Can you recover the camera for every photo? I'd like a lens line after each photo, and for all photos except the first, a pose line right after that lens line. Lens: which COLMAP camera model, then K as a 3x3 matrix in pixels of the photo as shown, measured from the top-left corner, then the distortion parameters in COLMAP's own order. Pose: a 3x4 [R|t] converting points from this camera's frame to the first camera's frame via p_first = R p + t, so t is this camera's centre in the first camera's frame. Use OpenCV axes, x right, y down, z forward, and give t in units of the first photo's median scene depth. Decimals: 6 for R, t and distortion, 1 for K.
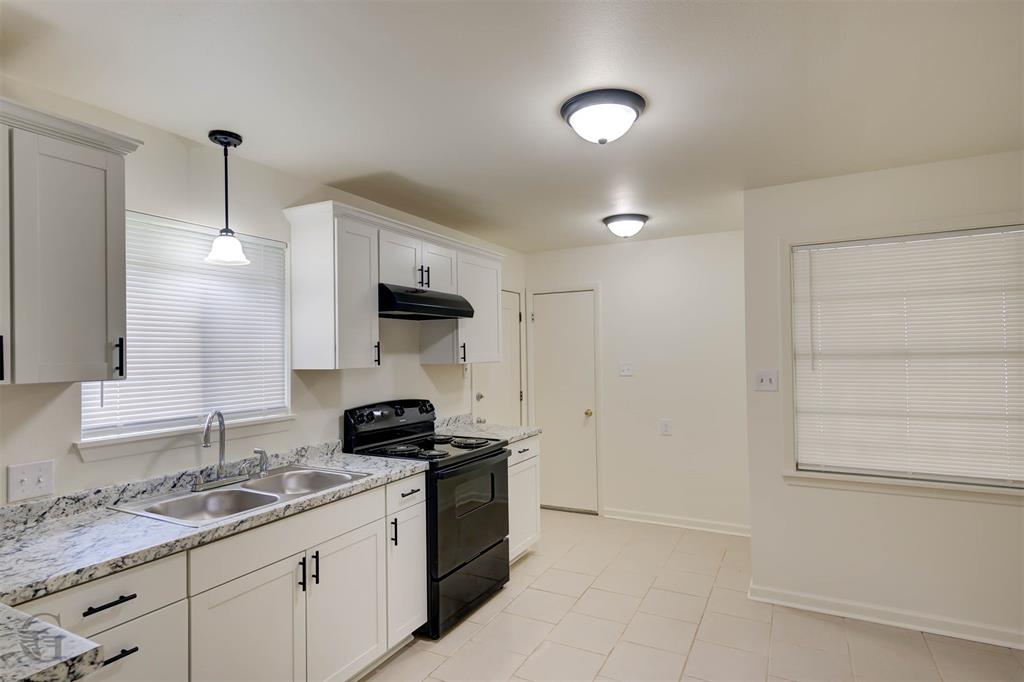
lens RADIAL K [[545.5, 0, 517.1], [0, 545.5, 347.3], [0, 0, 1]] dist [0.012987, -0.000254]
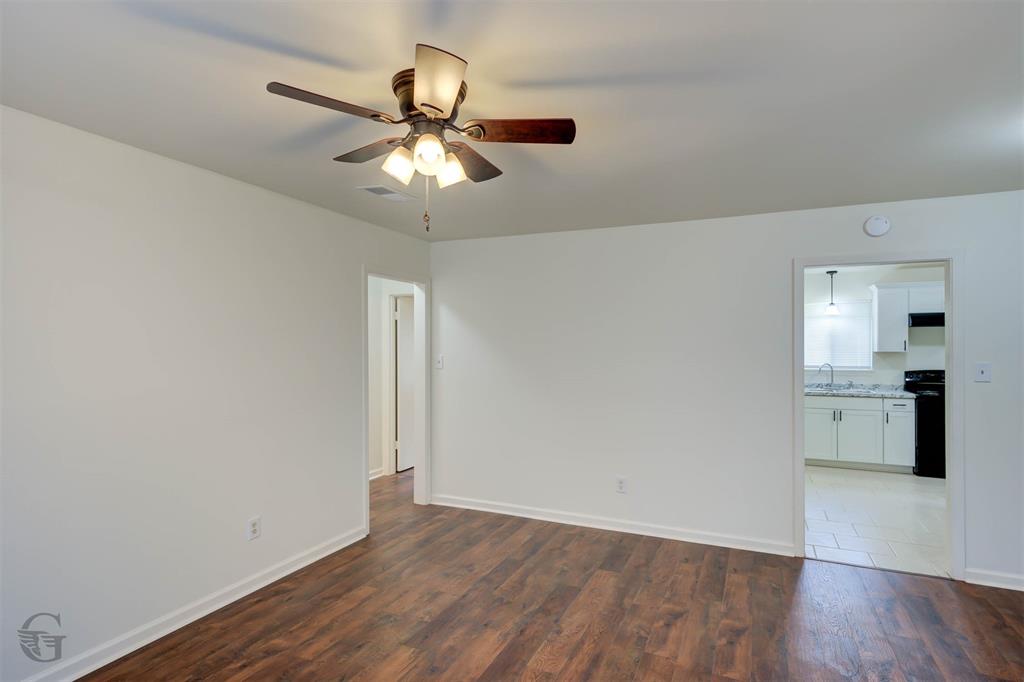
lens RADIAL K [[545.5, 0, 517.1], [0, 545.5, 347.3], [0, 0, 1]] dist [0.012987, -0.000254]
pose [[0.062927, 0.017088, -0.997872, 2.180879], [0.014877, 0.999726, 0.018057, -0.051901], [0.997907, -0.015982, 0.062655, -0.833984]]
